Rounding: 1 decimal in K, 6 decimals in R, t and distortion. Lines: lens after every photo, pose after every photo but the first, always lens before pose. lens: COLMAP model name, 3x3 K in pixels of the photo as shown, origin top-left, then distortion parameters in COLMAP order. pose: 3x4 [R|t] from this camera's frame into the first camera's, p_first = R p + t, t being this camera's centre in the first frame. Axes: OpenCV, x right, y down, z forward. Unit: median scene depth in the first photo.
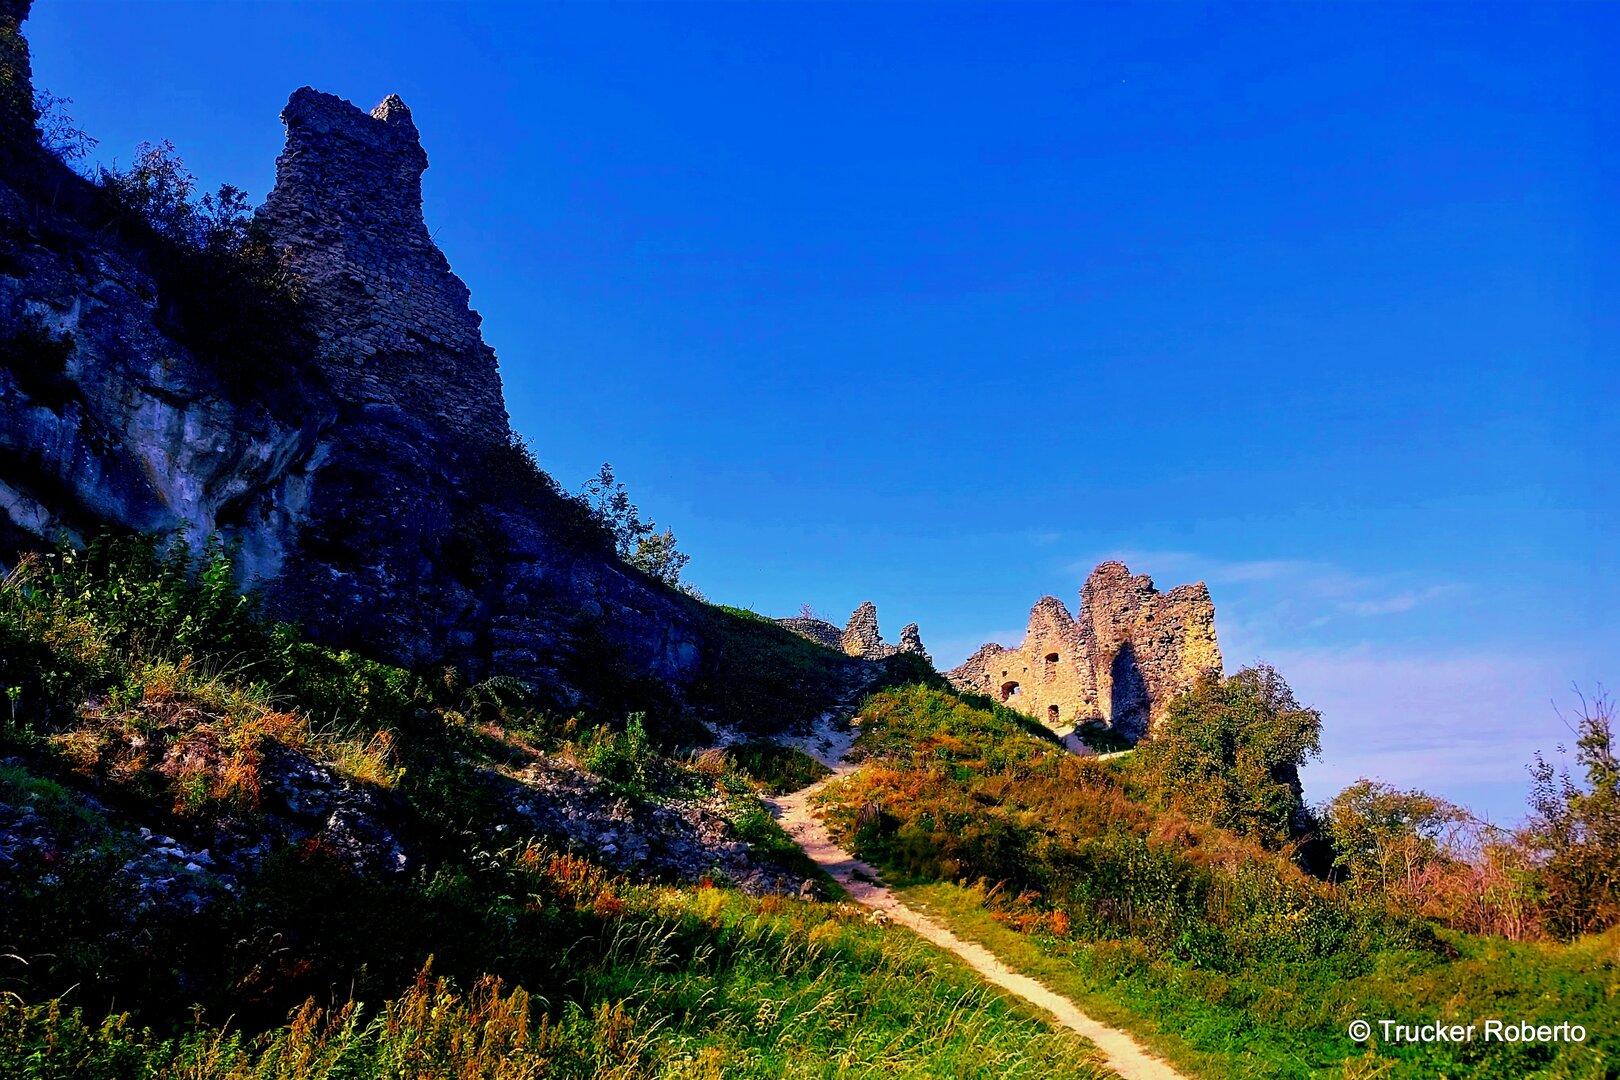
lens RADIAL K [[1255.9, 0, 810.4], [0, 1255.9, 540.6], [0, 0, 1]] dist [0.004943, -0.009283]
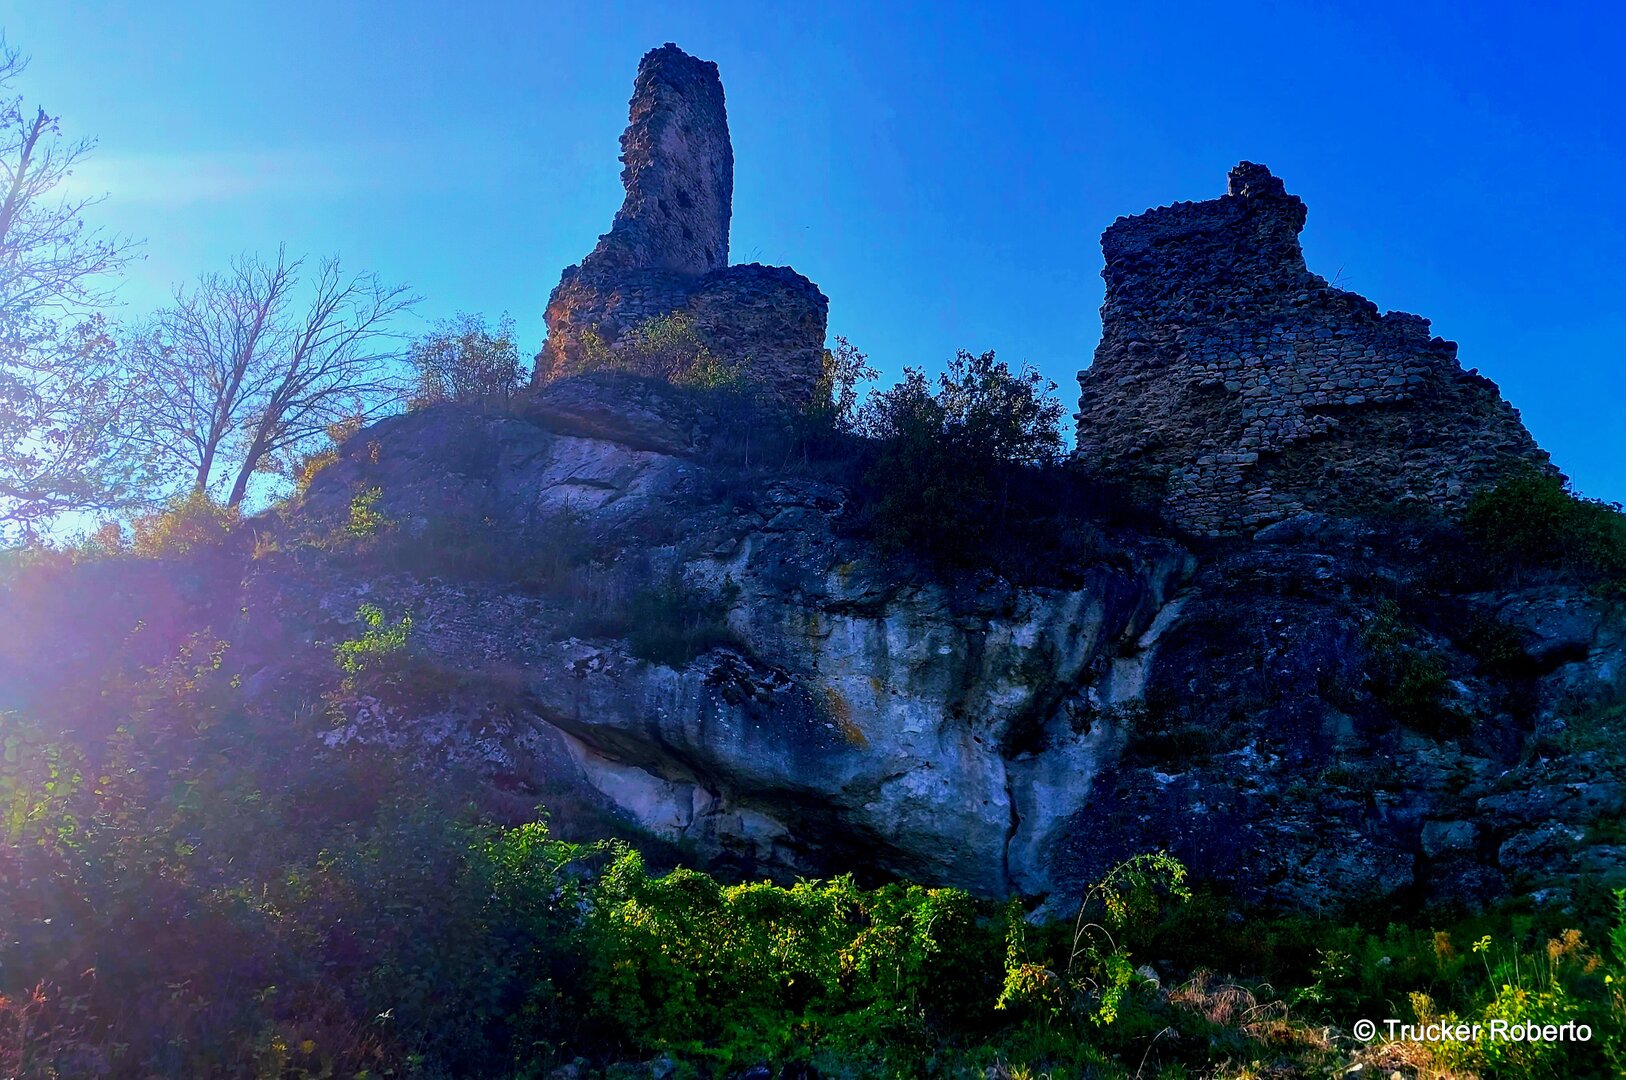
lens RADIAL K [[1260.5, 0, 812.9], [0, 1260.5, 537.5], [0, 0, 1]] dist [0.004943, -0.009283]
pose [[0.415287, -0.450144, -0.790511, 0.089859], [0.208178, 0.892955, -0.399115, 0.140426], [0.885550, 0.001180, 0.464543, 0.618320]]
